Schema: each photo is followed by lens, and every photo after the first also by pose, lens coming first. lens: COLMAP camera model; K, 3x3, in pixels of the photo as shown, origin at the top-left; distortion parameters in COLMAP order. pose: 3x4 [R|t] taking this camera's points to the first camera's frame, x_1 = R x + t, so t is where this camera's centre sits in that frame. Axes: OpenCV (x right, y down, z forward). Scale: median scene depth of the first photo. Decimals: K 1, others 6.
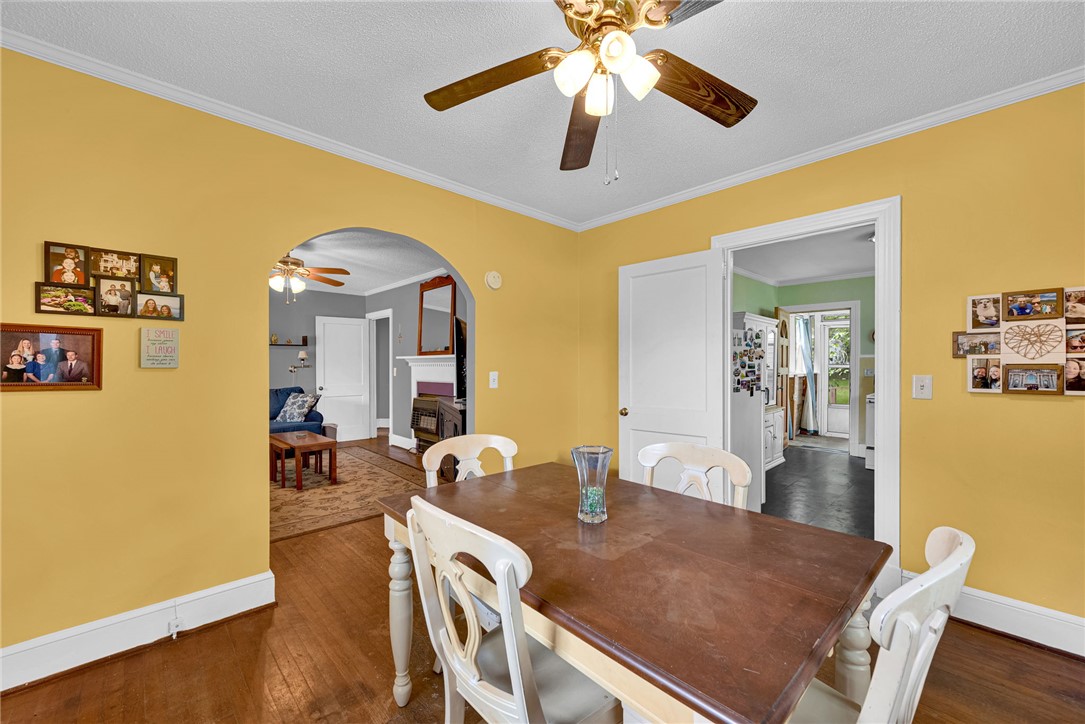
lens RADIAL K [[436.8, 0, 544.9], [0, 436.8, 365.0], [0, 0, 1]] dist [0.001633, -0.000039]
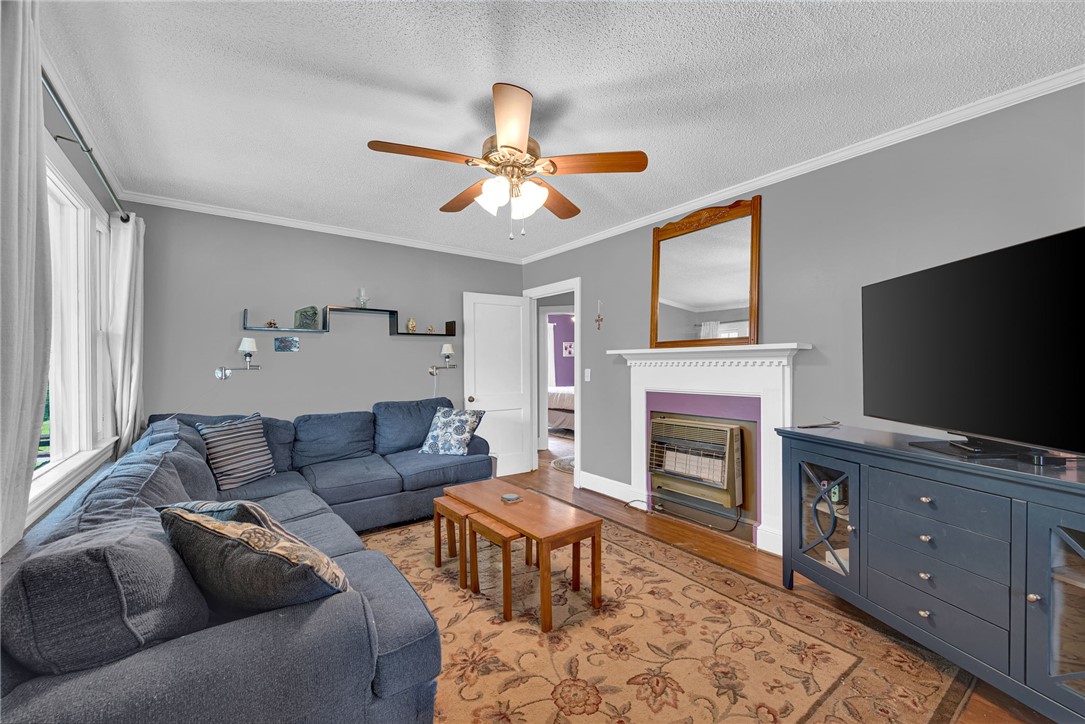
lens RADIAL K [[436.8, 0, 539.2], [0, 436.8, 362.4], [0, 0, 1]] dist [0.001633, -0.000039]
pose [[0.993725, -0.003526, -0.111796, -0.375849], [0.003453, 0.999994, -0.000841, -0.002295], [0.111798, 0.000450, 0.993731, 0.385960]]
